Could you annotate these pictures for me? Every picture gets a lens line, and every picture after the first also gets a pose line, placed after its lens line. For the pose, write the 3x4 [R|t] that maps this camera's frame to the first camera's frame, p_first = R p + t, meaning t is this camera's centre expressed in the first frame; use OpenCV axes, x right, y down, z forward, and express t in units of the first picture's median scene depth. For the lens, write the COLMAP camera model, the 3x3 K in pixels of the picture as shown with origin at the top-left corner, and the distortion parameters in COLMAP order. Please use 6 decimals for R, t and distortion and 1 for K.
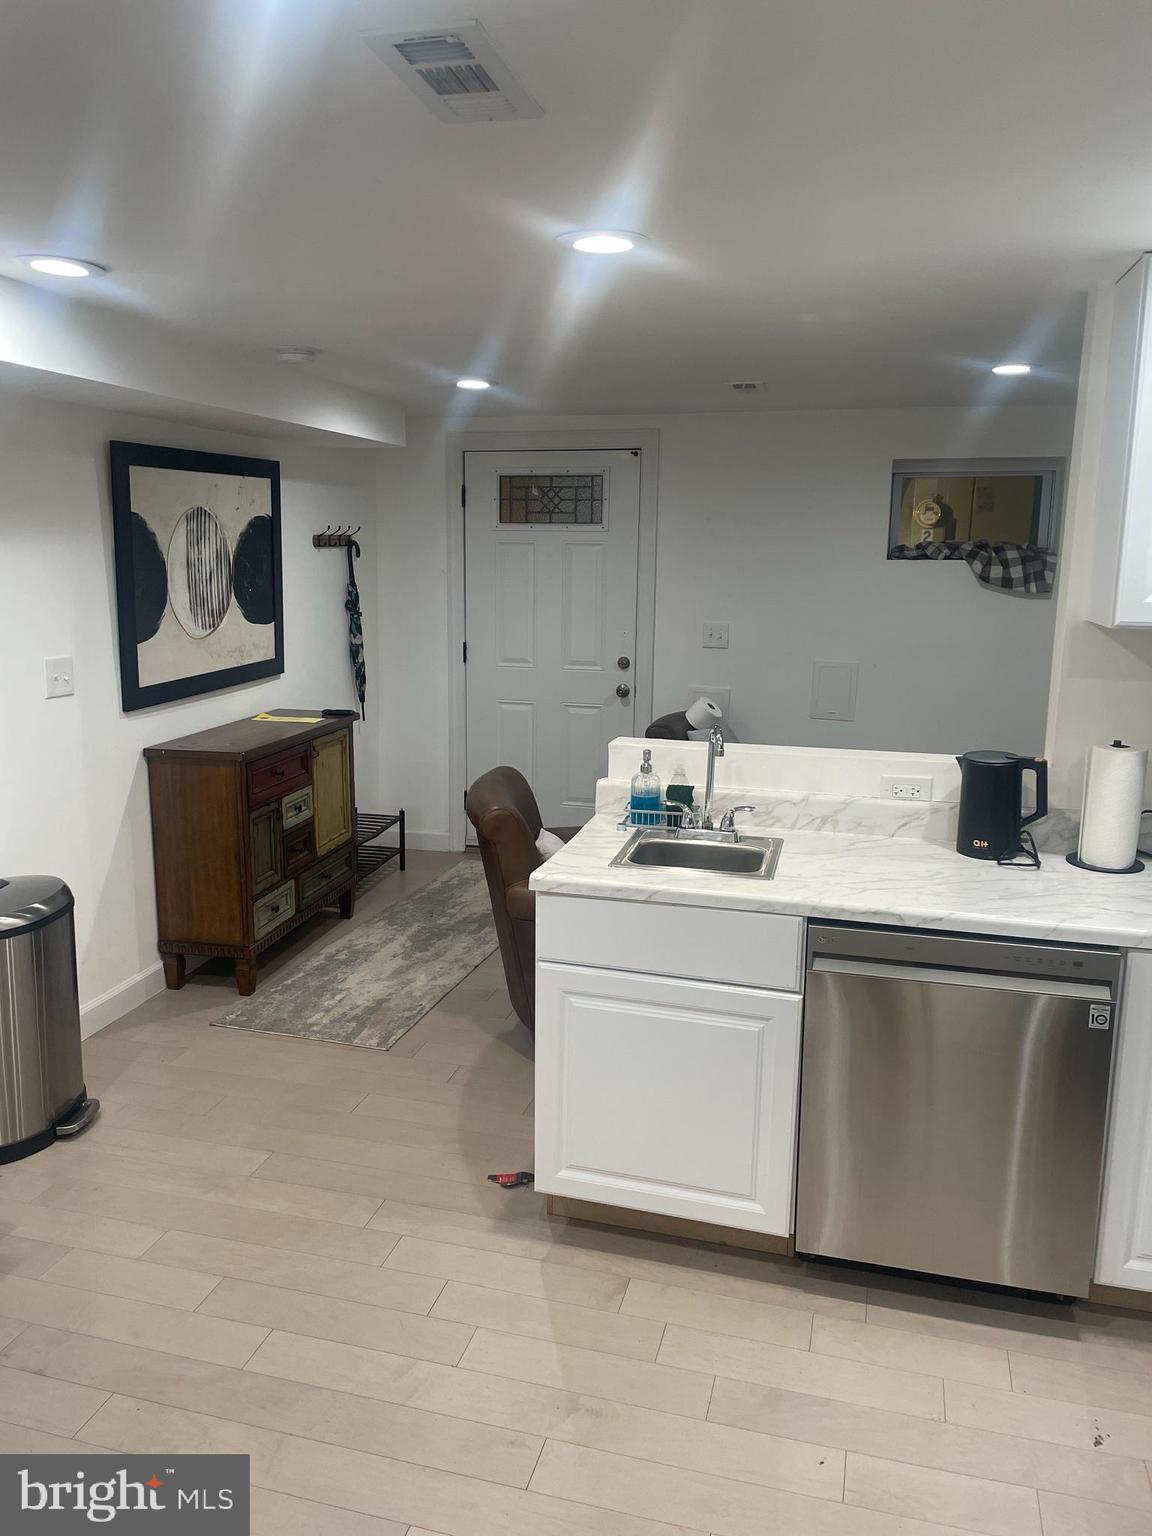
lens RADIAL K [[1153.2, 0, 569.0], [0, 1153.2, 759.9], [0, 0, 1]] dist [0.093935, -0.120540]
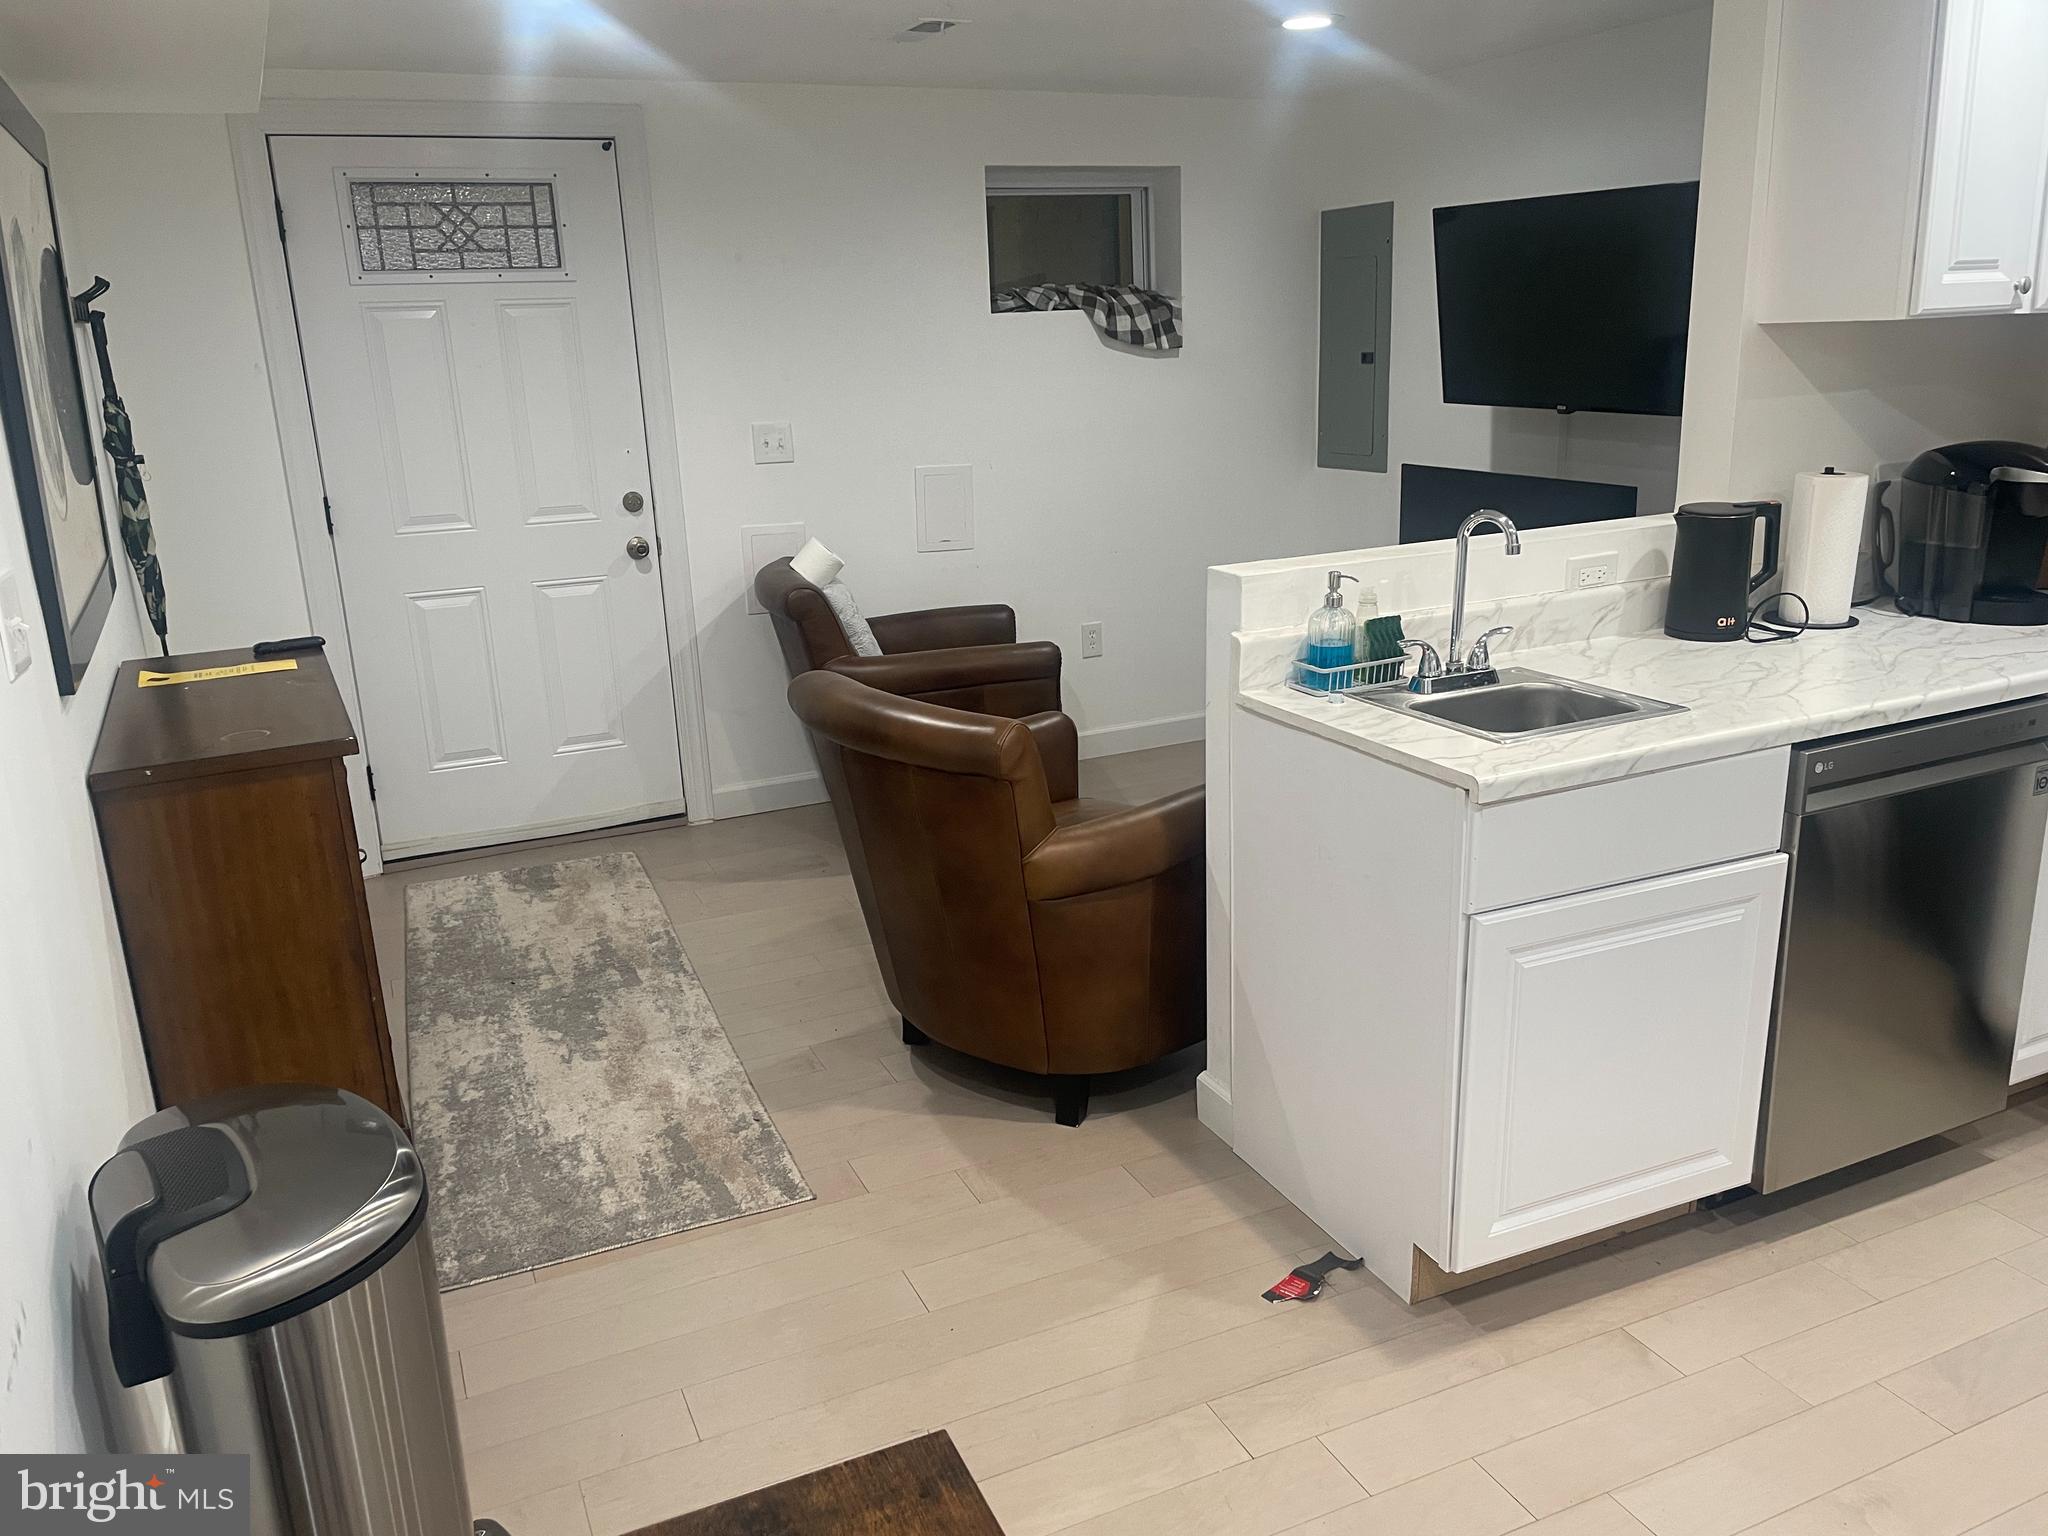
lens RADIAL K [[1537.7, 0, 1009.8], [0, 1537.7, 756.1], [0, 0, 1]] dist [0.093935, -0.120540]
pose [[0.771116, -0.208125, 0.601717, -0.444143], [0.163891, 0.978102, 0.128281, -0.035058], [-0.615239, -0.000304, 0.788340, 0.321971]]
